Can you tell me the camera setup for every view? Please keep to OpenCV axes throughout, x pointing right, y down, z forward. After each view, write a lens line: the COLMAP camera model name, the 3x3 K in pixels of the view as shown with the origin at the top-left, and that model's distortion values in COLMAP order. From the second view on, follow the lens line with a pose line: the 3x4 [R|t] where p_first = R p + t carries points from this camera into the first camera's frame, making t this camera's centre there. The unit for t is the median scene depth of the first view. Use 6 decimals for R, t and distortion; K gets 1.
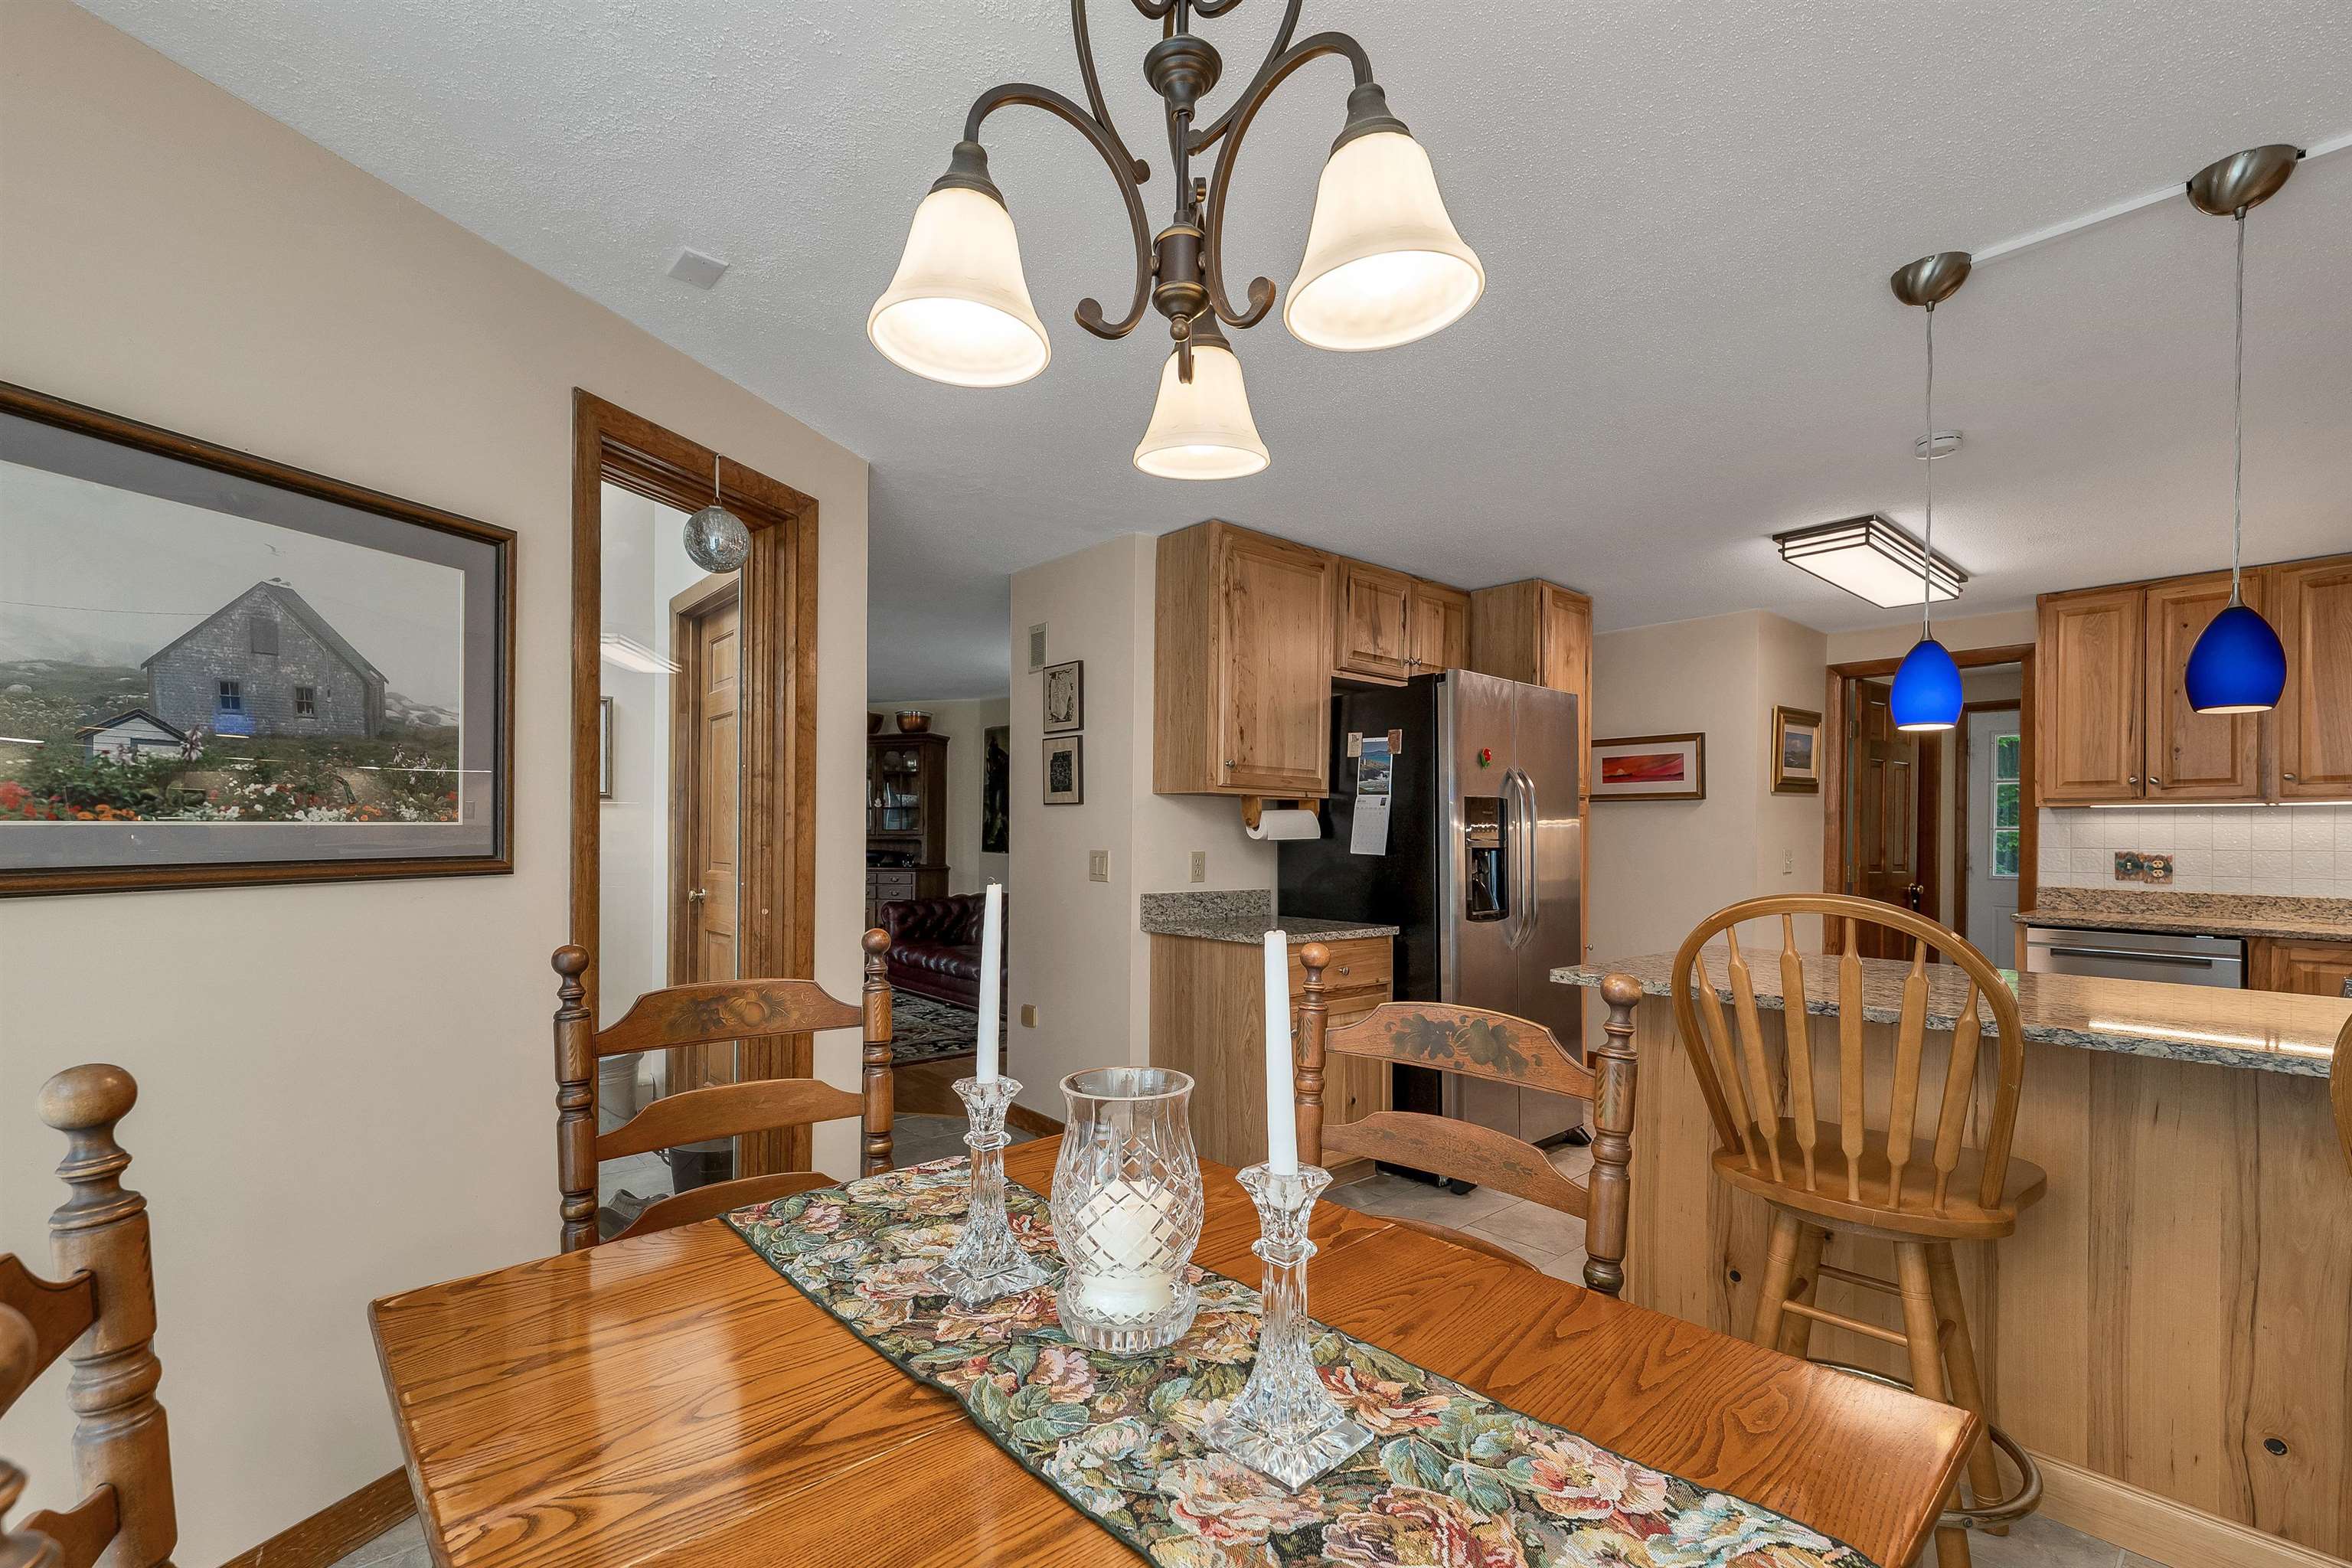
lens RADIAL K [[1008.7, 0, 1157.0], [0, 1008.7, 834.9], [0, 0, 1]] dist [-0.001100, -0.000140]
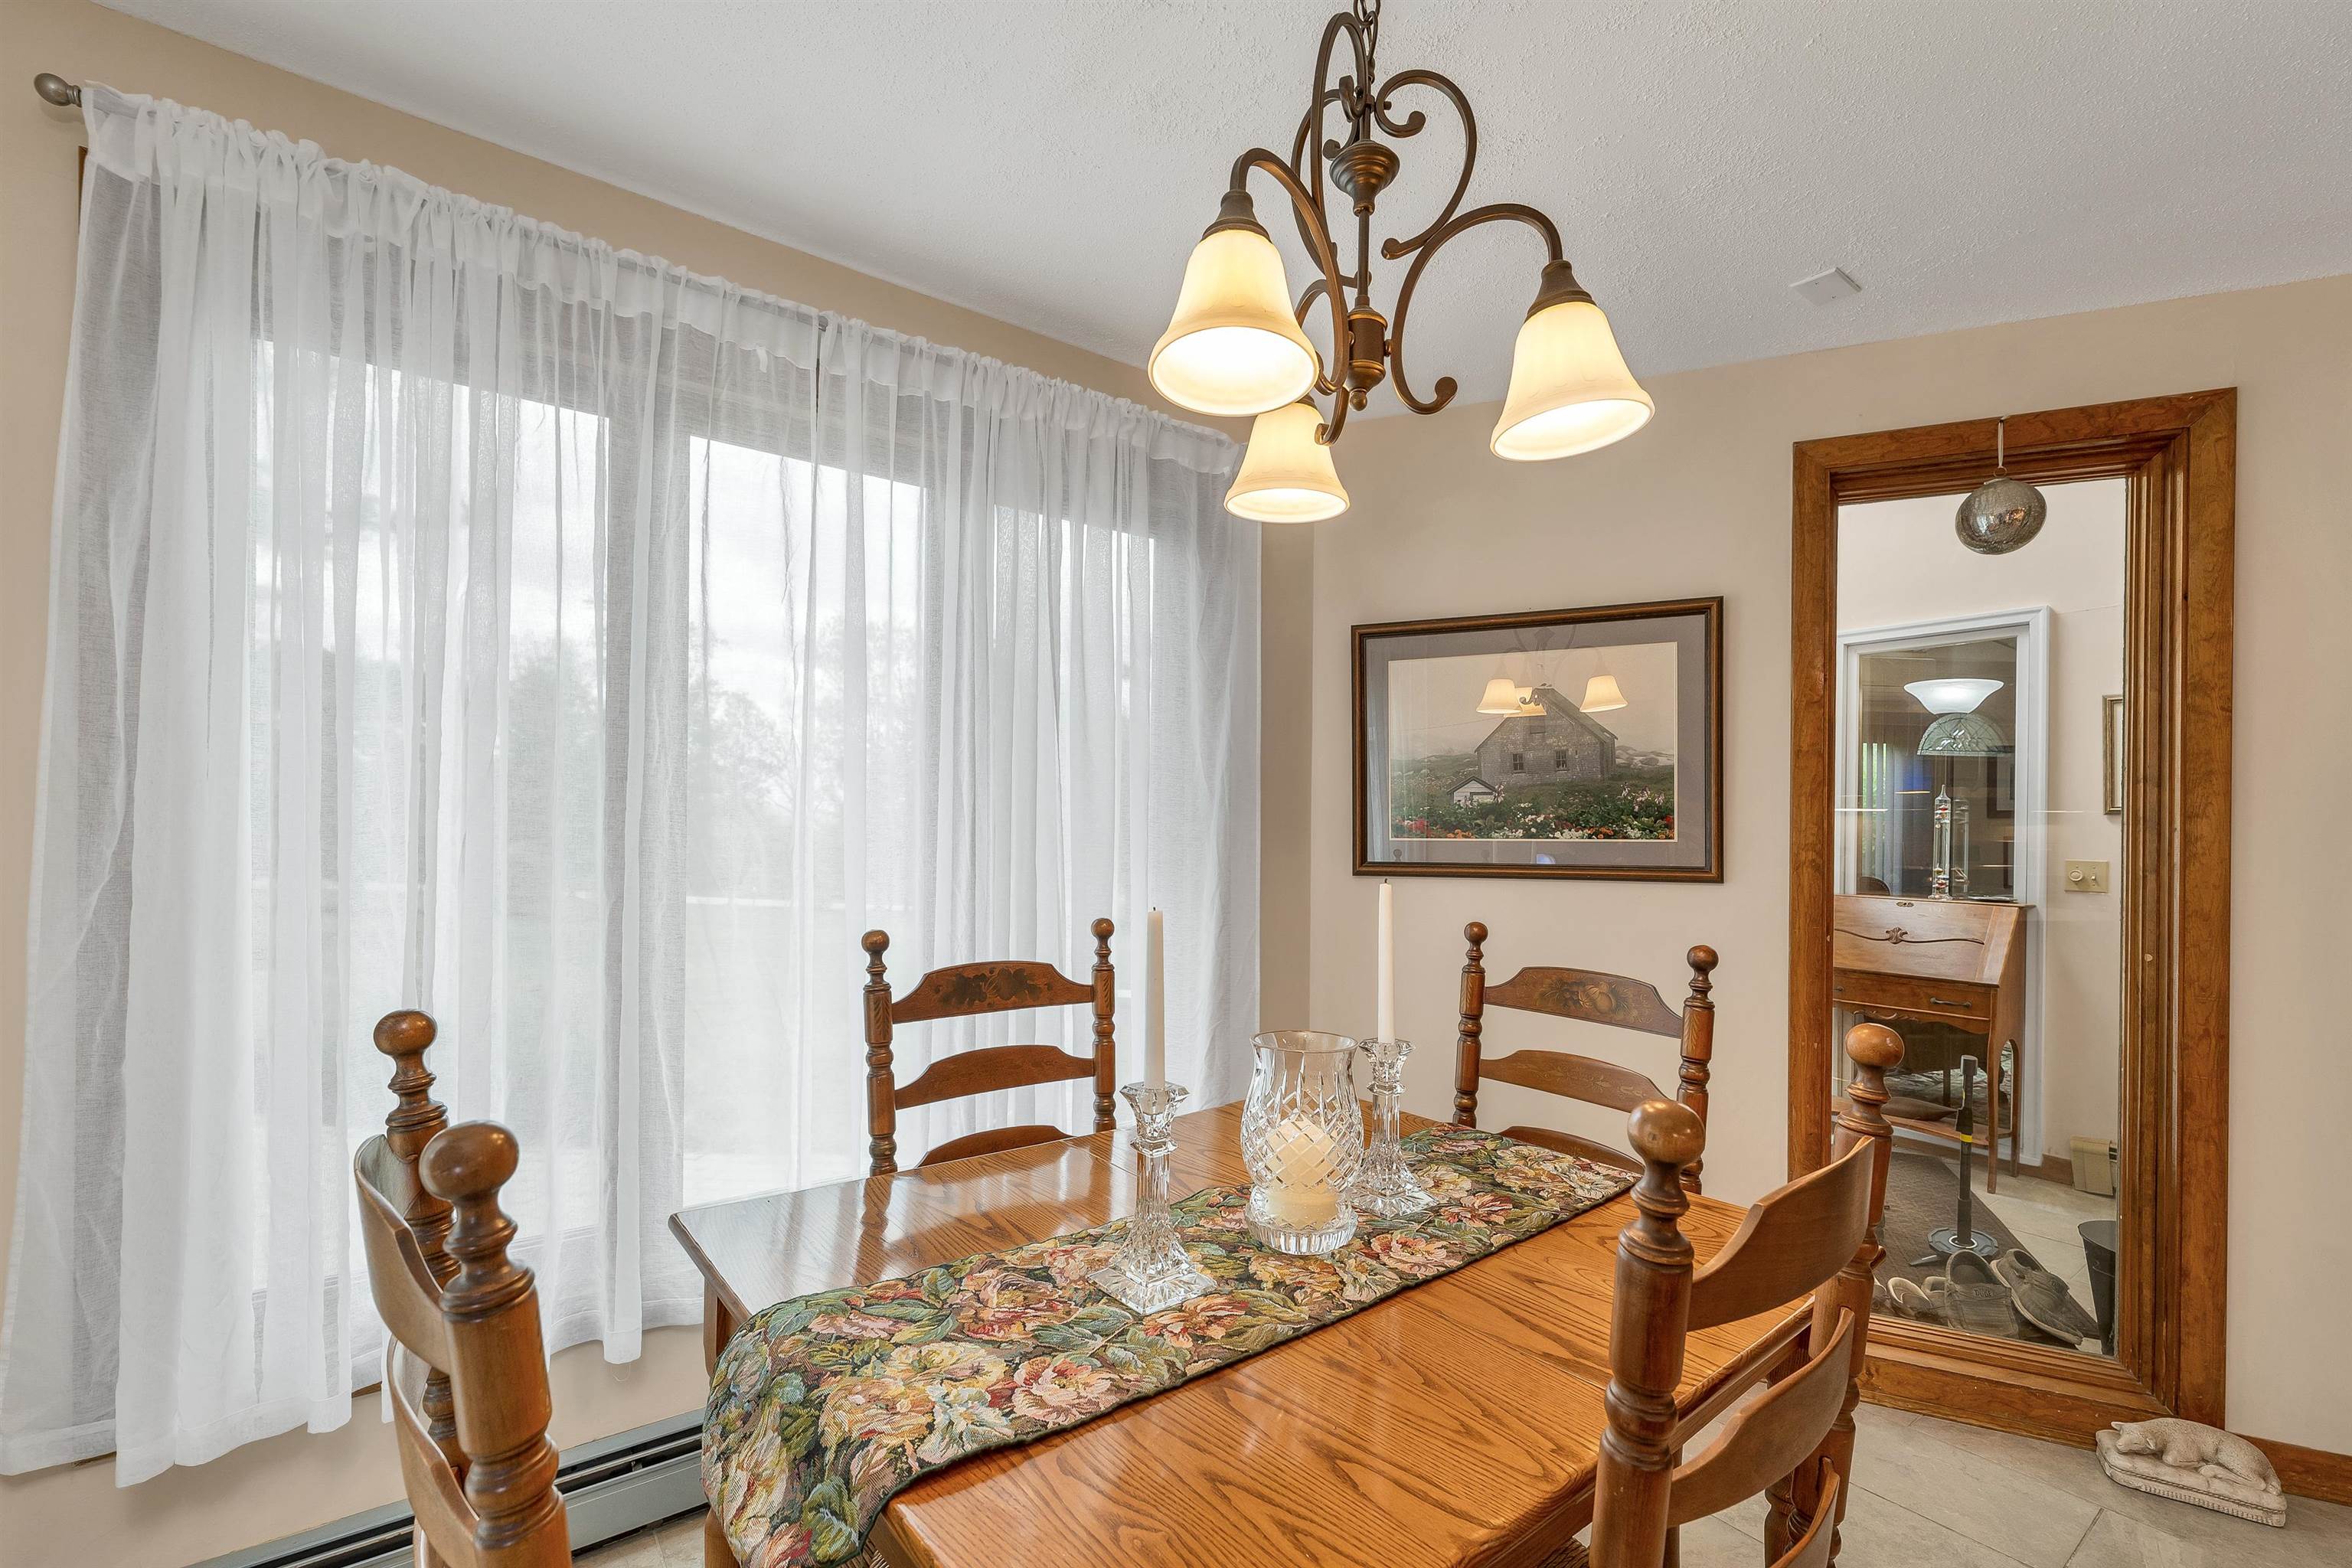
lens RADIAL K [[1003.1, 0, 1177.2], [0, 1003.1, 811.2], [0, 0, 1]] dist [0.000827, 0.000794]
pose [[-0.063147, -0.034932, -0.997393, 0.593890], [-0.017249, 0.999276, -0.033906, 0.005088], [0.997855, 0.015063, -0.063704, 0.444981]]
